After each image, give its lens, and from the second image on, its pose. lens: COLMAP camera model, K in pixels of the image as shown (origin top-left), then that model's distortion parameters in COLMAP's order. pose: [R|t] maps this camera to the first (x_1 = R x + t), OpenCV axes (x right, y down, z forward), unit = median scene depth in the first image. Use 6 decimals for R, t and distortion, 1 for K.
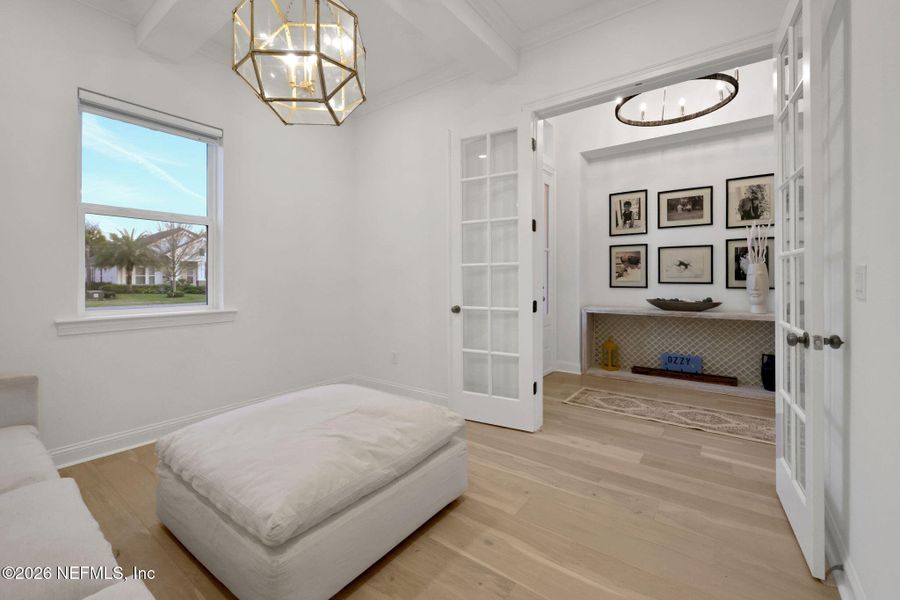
lens RADIAL K [[384.0, 0, 439.0], [0, 384.0, 282.1], [0, 0, 1]] dist [0.002192, 0.000142]
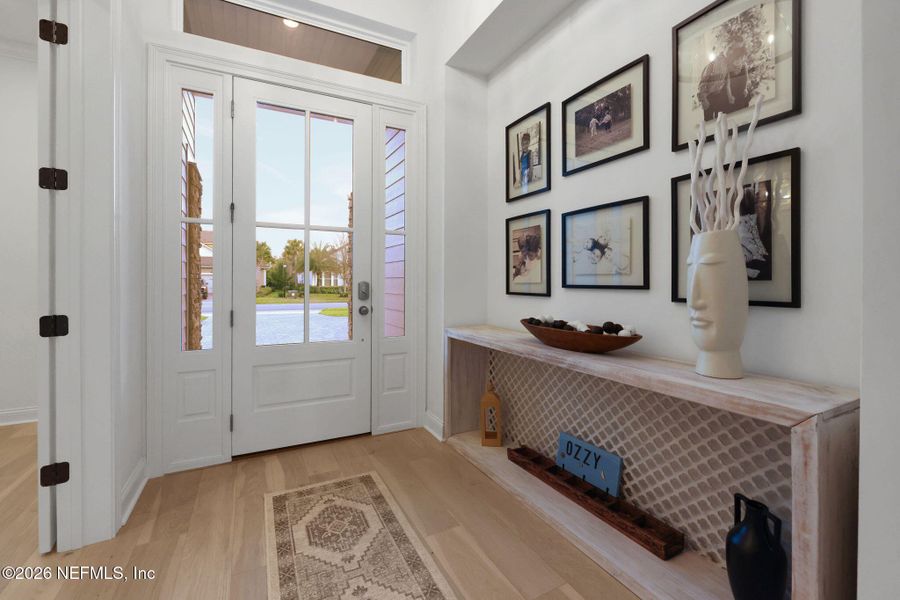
lens RADIAL K [[382.3, 0, 434.0], [0, 382.3, 285.2], [0, 0, 1]] dist [-0.000125, 0.000120]
pose [[0.896639, 0.006119, -0.442719, 0.639752], [-0.006420, 0.999979, 0.000819, 0.000908], [0.442715, 0.002108, 0.896660, 0.488304]]
